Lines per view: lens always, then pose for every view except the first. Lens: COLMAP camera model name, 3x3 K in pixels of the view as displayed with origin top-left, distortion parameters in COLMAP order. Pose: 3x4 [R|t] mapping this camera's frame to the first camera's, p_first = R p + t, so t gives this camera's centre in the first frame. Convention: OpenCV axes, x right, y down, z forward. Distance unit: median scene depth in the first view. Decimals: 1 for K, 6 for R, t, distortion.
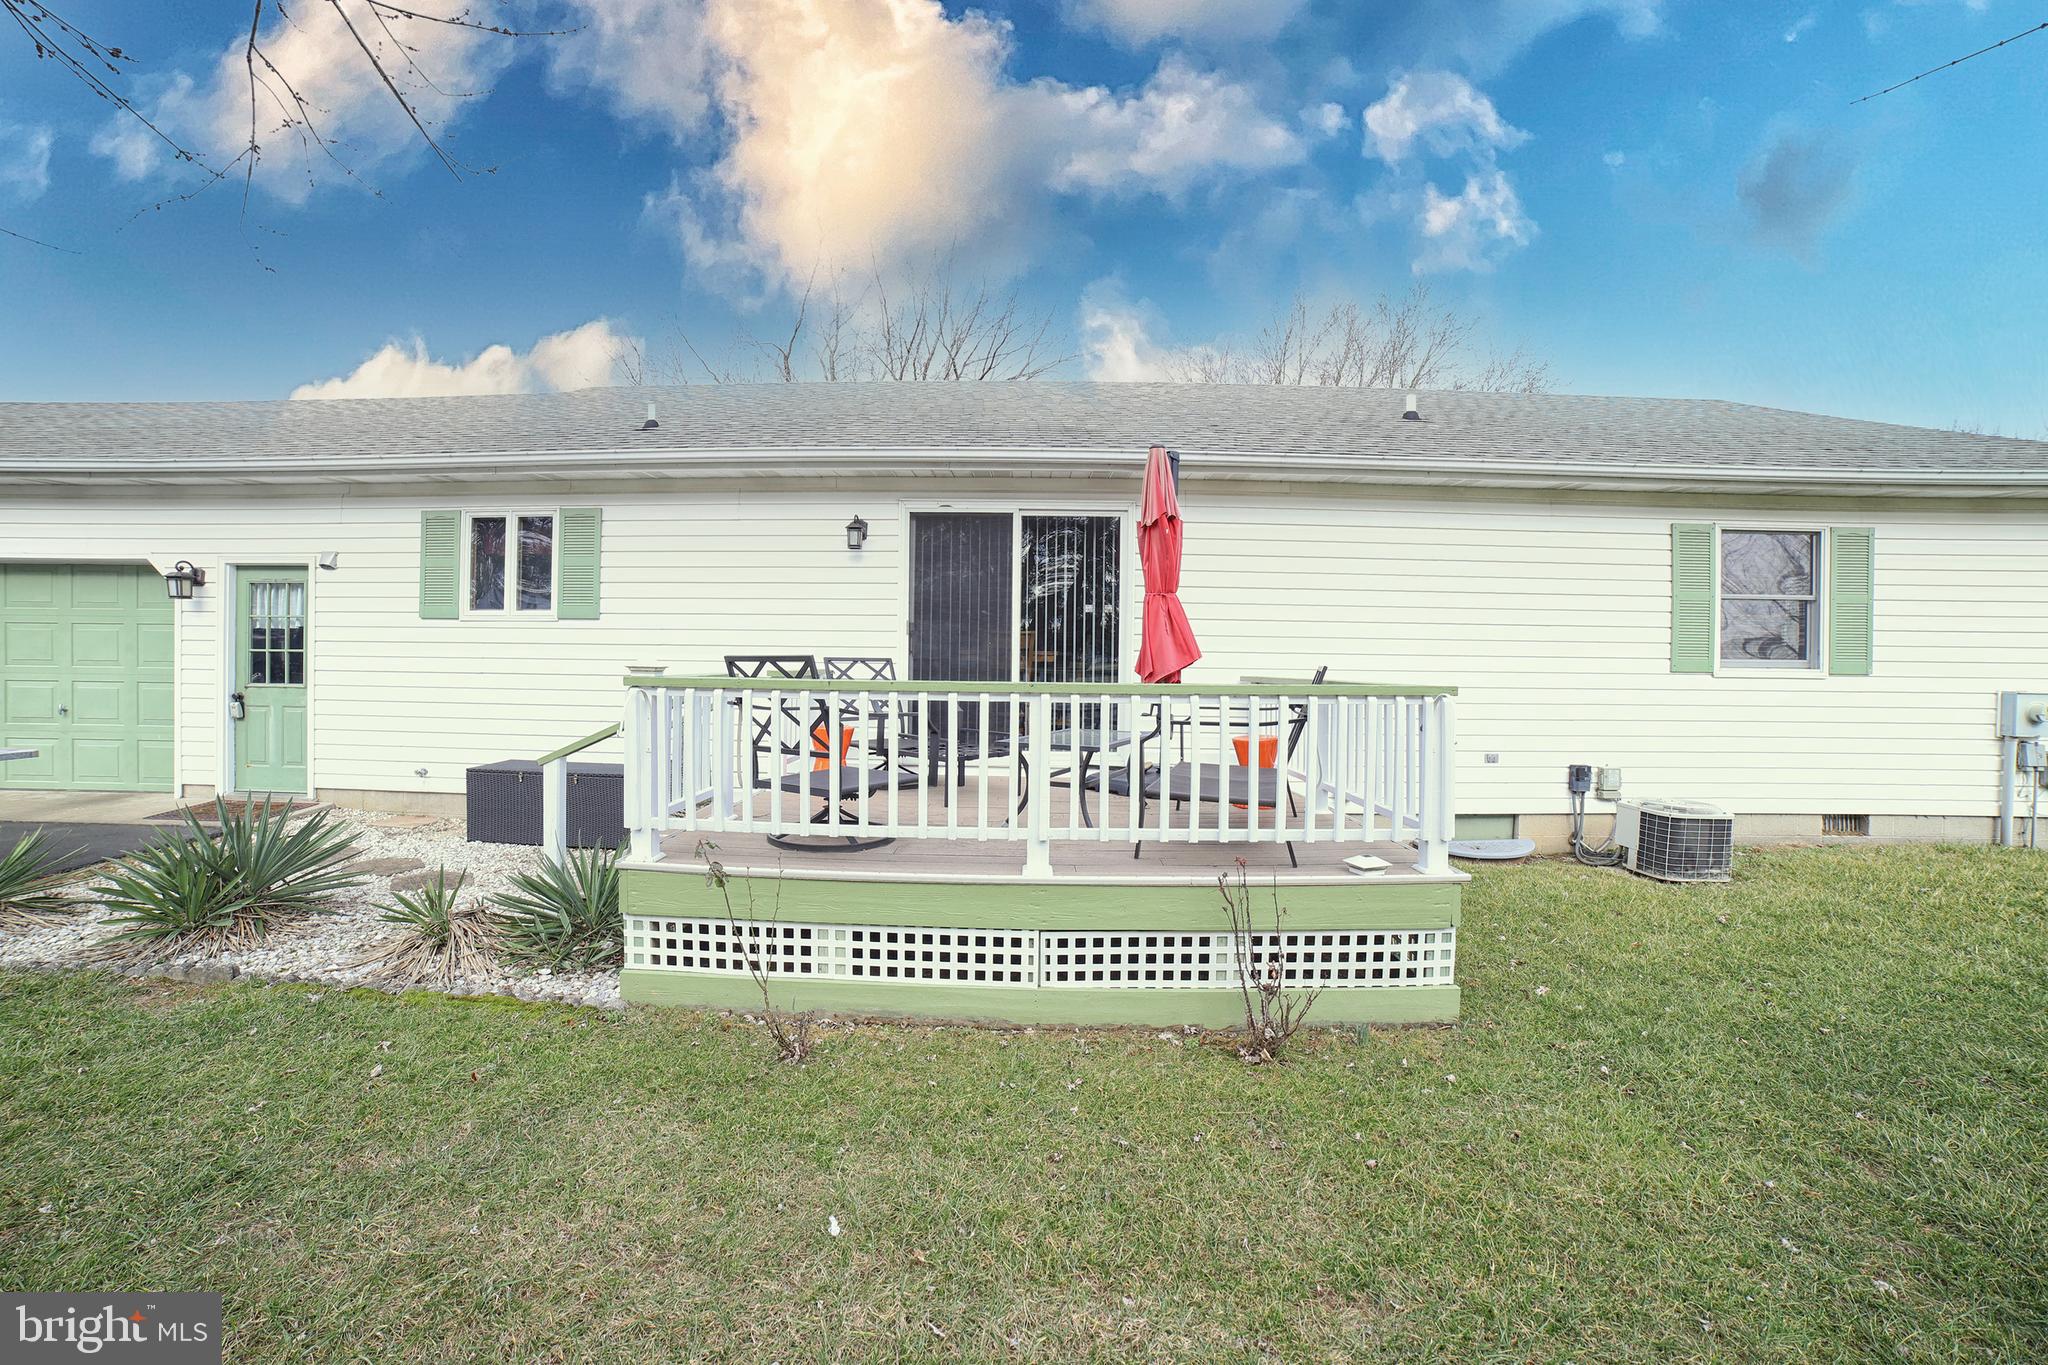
lens RADIAL K [[822.3, 0, 1014.7], [0, 822.3, 669.0], [0, 0, 1]] dist [-0.108320, 0.036946]
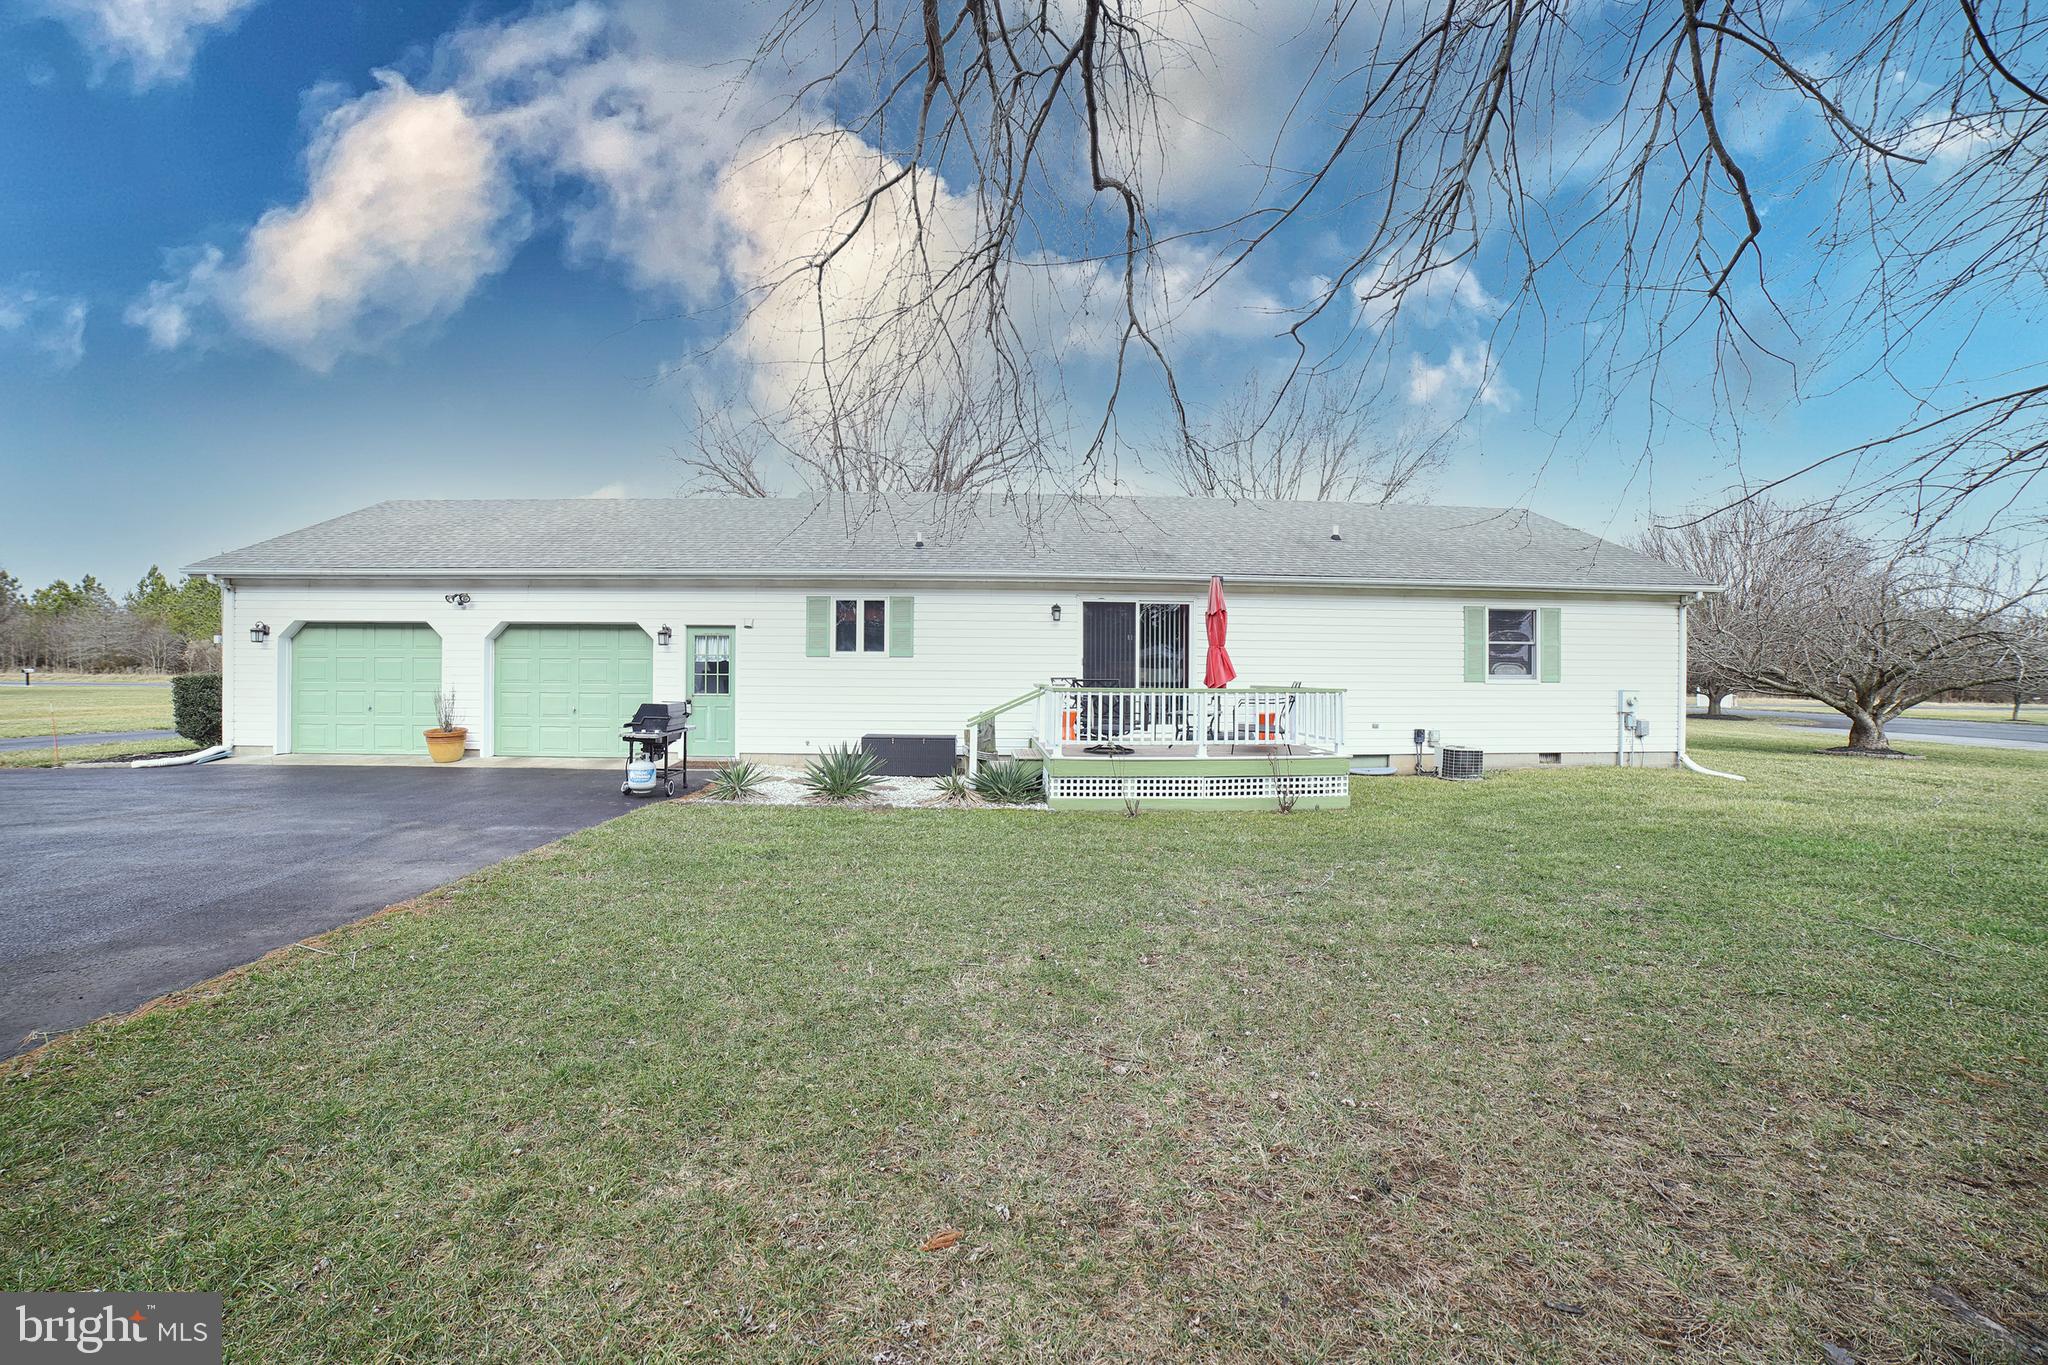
lens RADIAL K [[822.3, 0, 1014.7], [0, 822.3, 669.0], [0, 0, 1]] dist [-0.108320, 0.036946]
pose [[0.997525, -0.005414, 0.070105, -0.435701], [0.006063, 0.999941, -0.009057, -0.016363], [-0.070052, 0.009460, 0.997498, -0.942816]]
